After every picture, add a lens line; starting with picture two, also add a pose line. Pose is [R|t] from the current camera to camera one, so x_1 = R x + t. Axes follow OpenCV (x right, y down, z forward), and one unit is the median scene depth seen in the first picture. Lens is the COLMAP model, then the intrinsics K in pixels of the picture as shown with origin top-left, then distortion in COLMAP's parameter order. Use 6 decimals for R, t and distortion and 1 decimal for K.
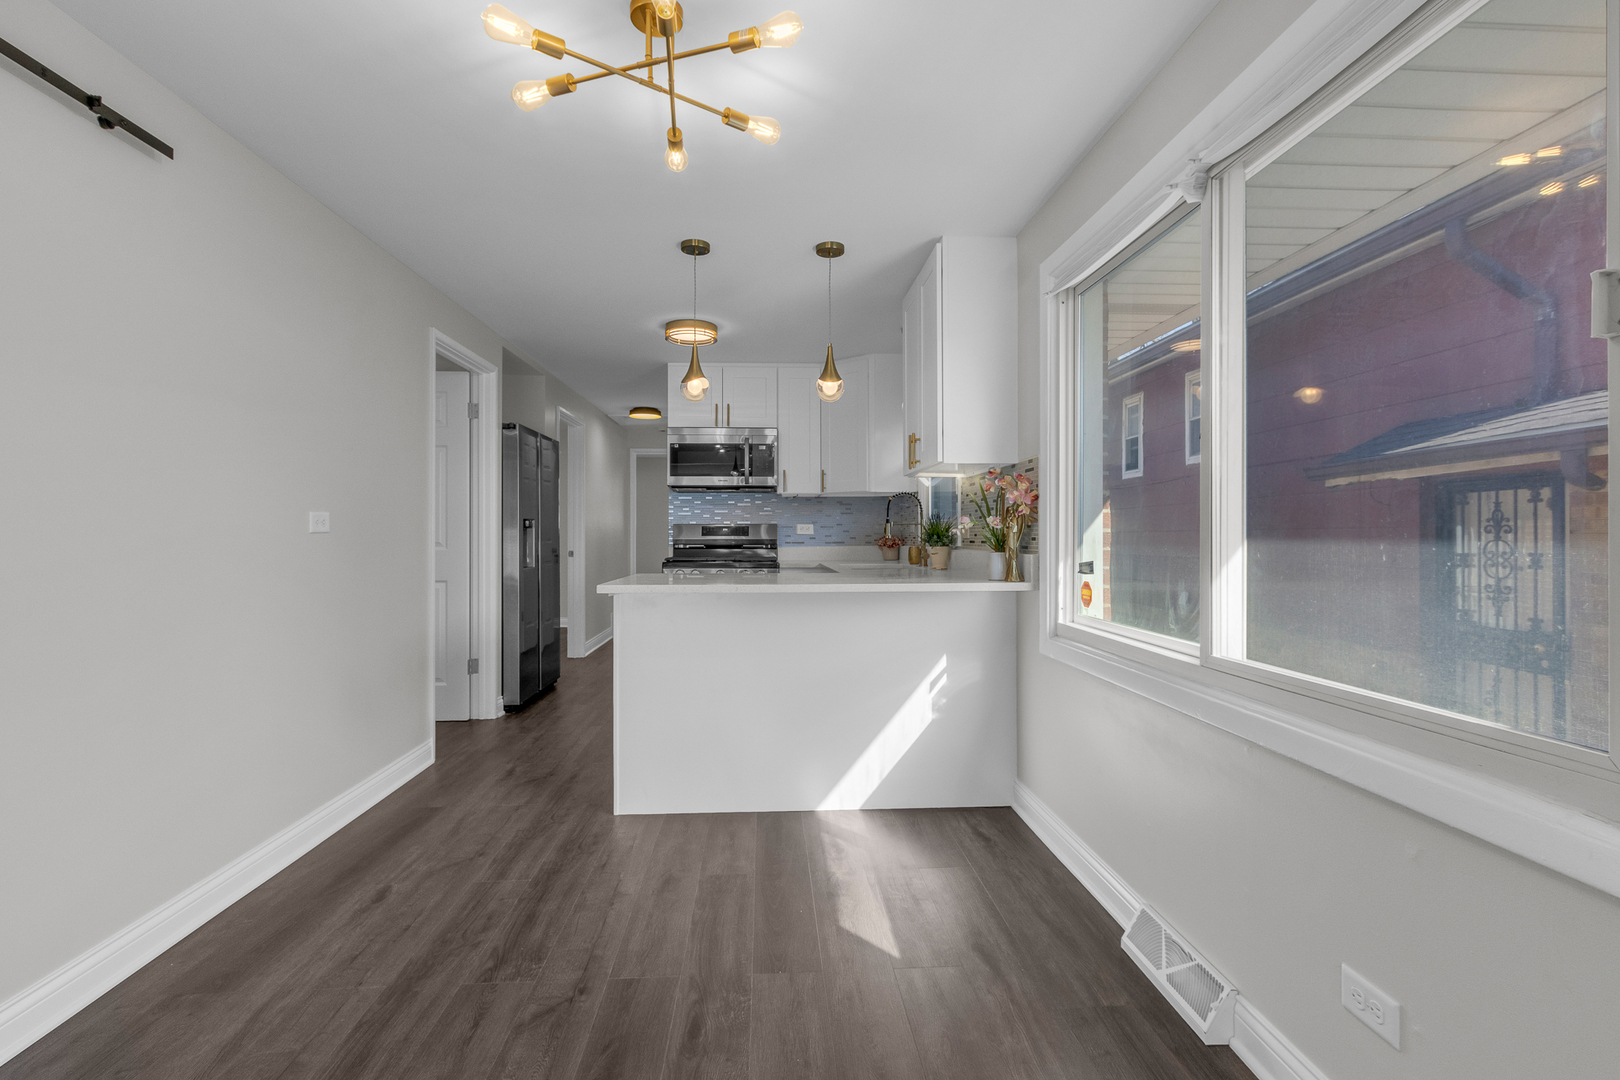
lens RADIAL K [[751.4, 0, 799.7], [0, 751.4, 532.9], [0, 0, 1]] dist [0.004787, -0.002712]
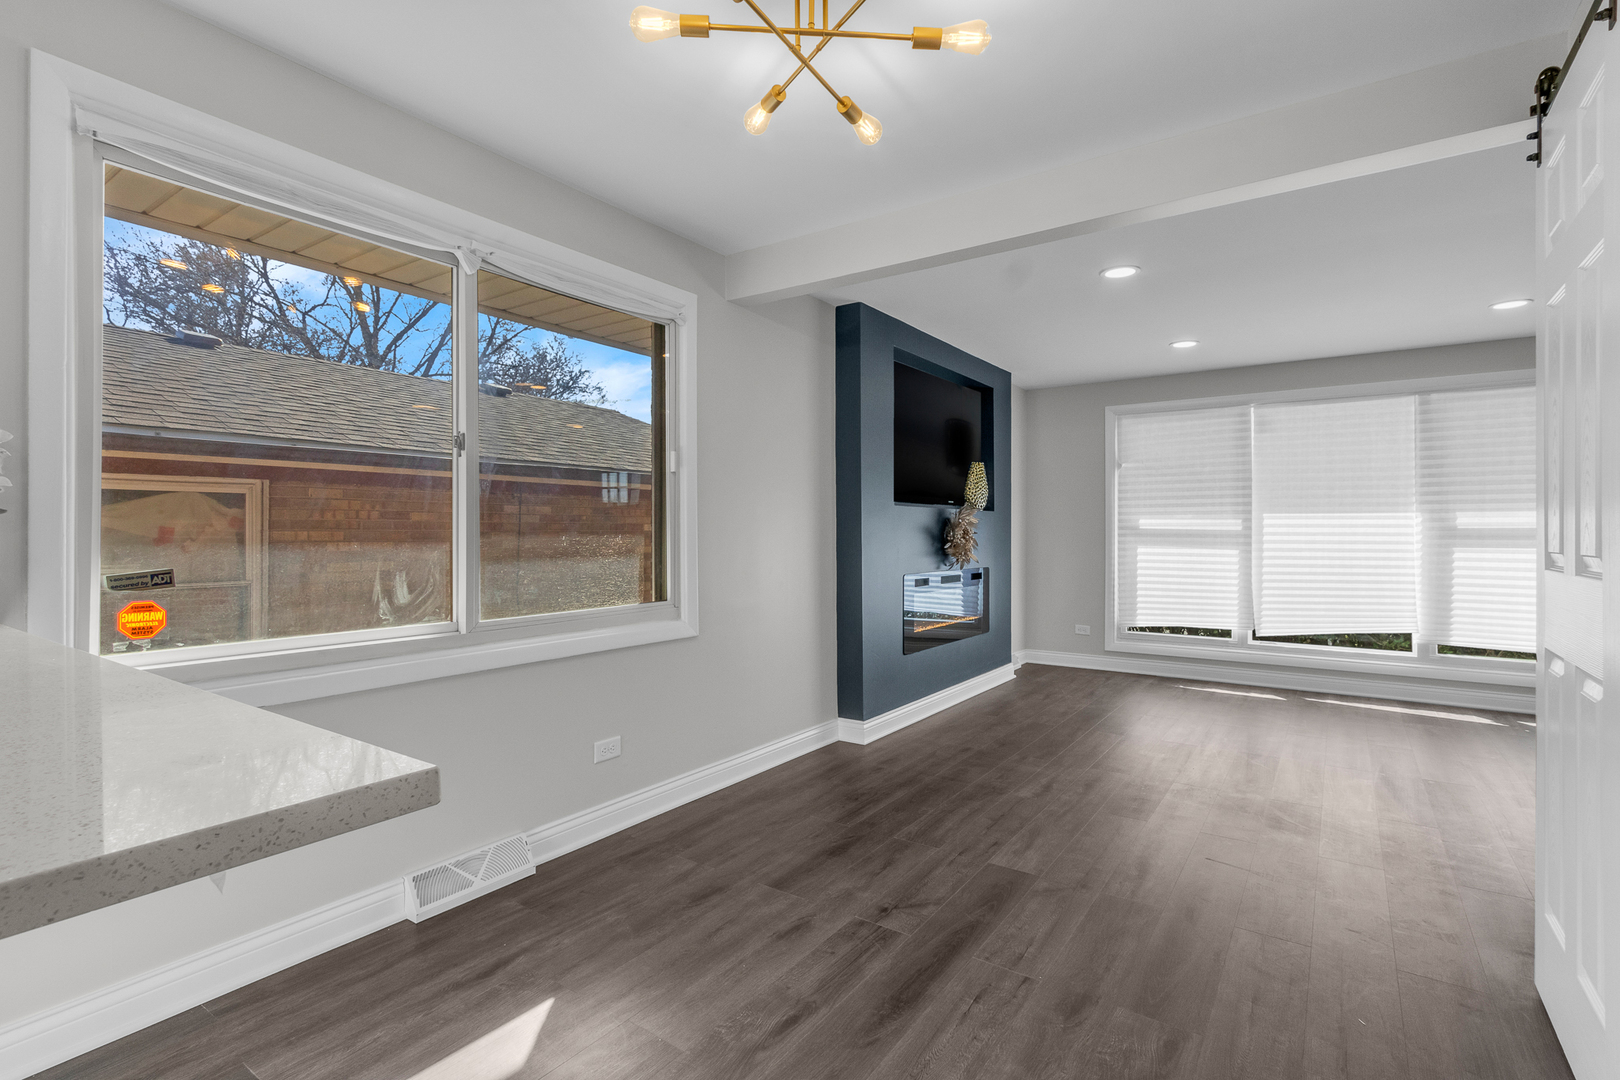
lens RADIAL K [[751.4, 0, 811.1], [0, 751.4, 537.0], [0, 0, 1]] dist [0.004787, -0.002712]
pose [[-0.792308, 0.000262, 0.610121, -0.439980], [0.000450, 1.000000, 0.000155, 0.006475], [-0.610121, 0.000398, -0.792308, 1.008720]]
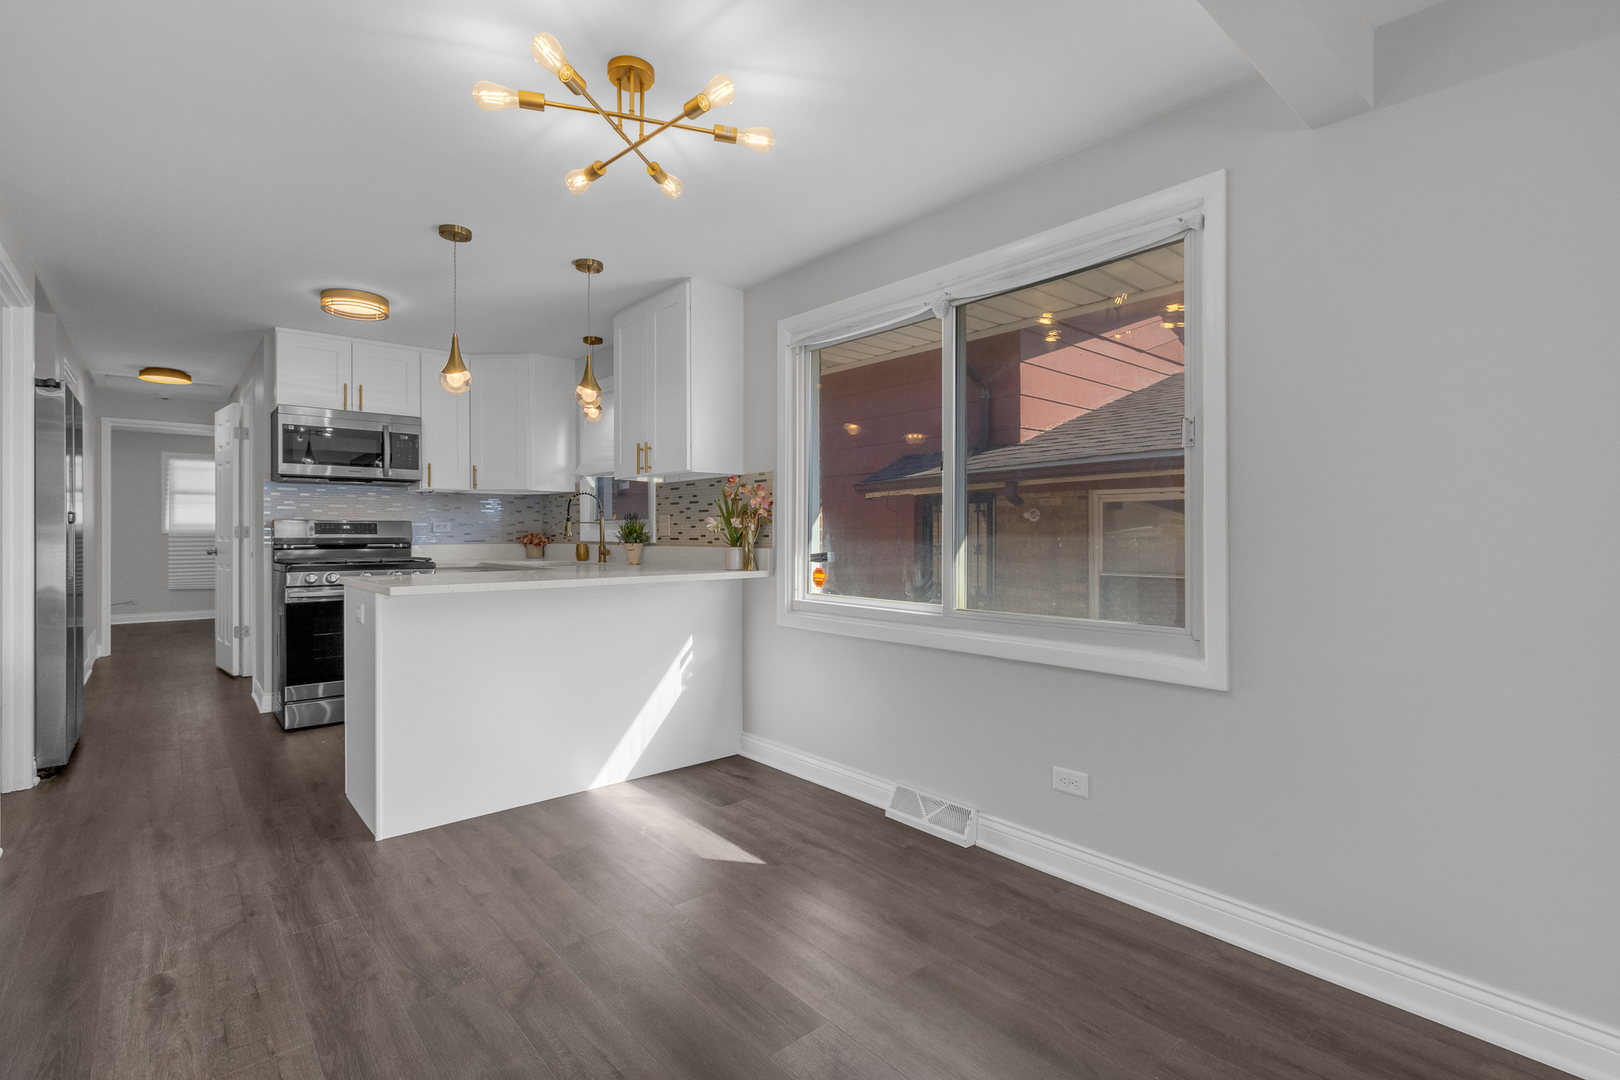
lens RADIAL K [[751.4, 0, 800.9], [0, 751.4, 534.0], [0, 0, 1]] dist [0.004787, -0.002712]
pose [[0.792068, -0.001279, 0.610432, -0.395956], [-0.001056, 0.999993, 0.003466, 0.000204], [-0.610432, -0.003390, 0.792061, -0.032745]]
